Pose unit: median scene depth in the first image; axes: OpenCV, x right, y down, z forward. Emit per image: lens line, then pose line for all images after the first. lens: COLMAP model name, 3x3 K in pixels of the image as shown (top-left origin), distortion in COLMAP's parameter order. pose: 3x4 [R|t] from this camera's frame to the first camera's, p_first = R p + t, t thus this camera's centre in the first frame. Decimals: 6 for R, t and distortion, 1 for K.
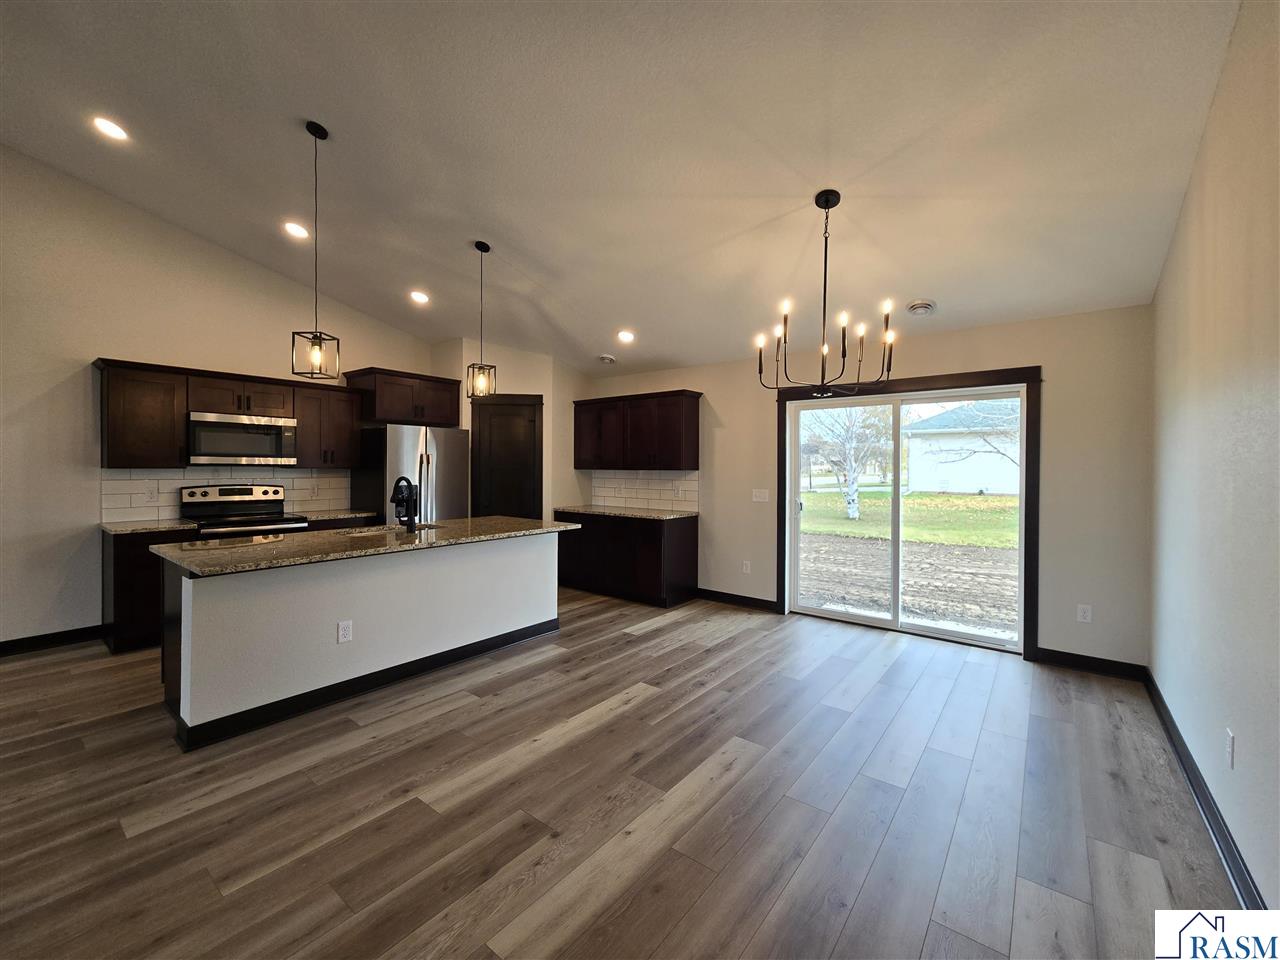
lens RADIAL K [[524.8, 0, 632.1], [0, 524.8, 474.0], [0, 0, 1]] dist [0.000490, 0.000065]
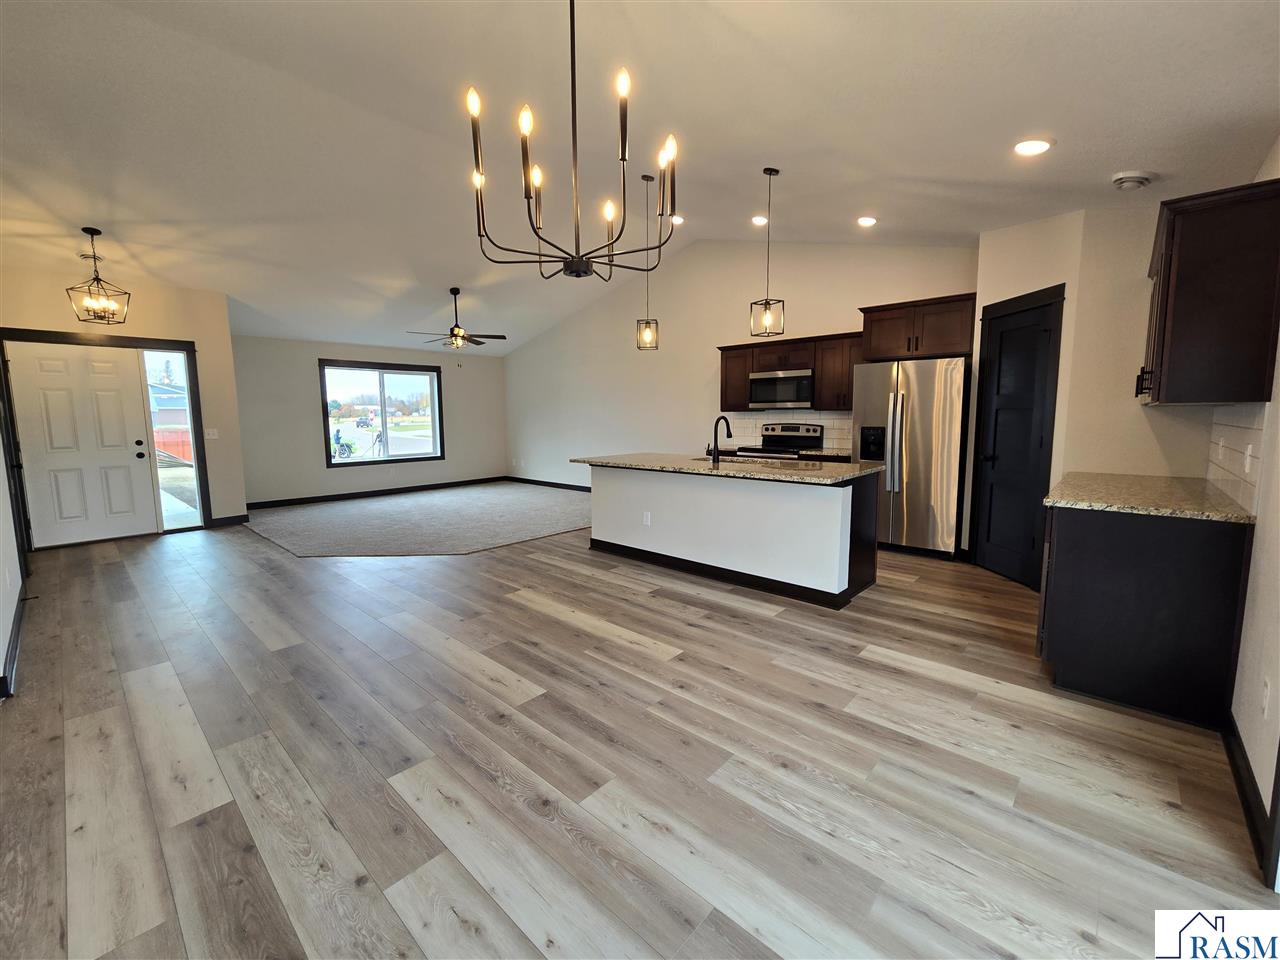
lens RADIAL K [[524.8, 0, 632.1], [0, 524.8, 474.0], [0, 0, 1]] dist [0.000490, 0.000065]
pose [[-0.070764, 0.106429, -0.991799, 0.701235], [-0.006028, 0.994228, 0.107119, 0.008499], [0.997475, 0.013559, -0.069714, 0.792084]]
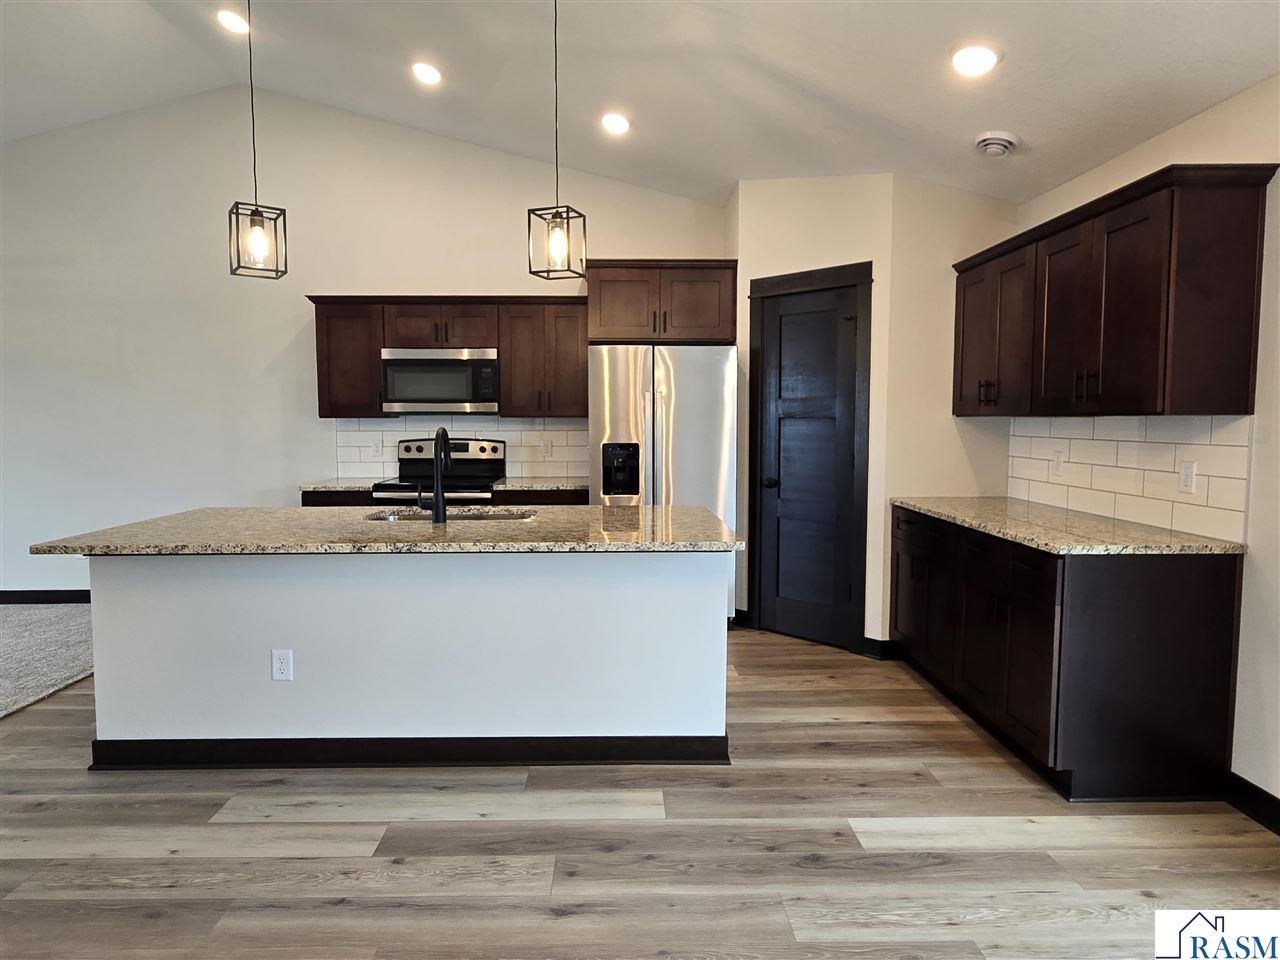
lens RADIAL K [[743.4, 0, 626.0], [0, 743.4, 472.7], [0, 0, 1]] dist [0.000644, 0.000729]
pose [[0.637422, 0.049471, -0.768925, 0.314984], [-0.004952, 0.998179, 0.060116, 0.003711], [0.770499, -0.034512, 0.636507, 0.559450]]
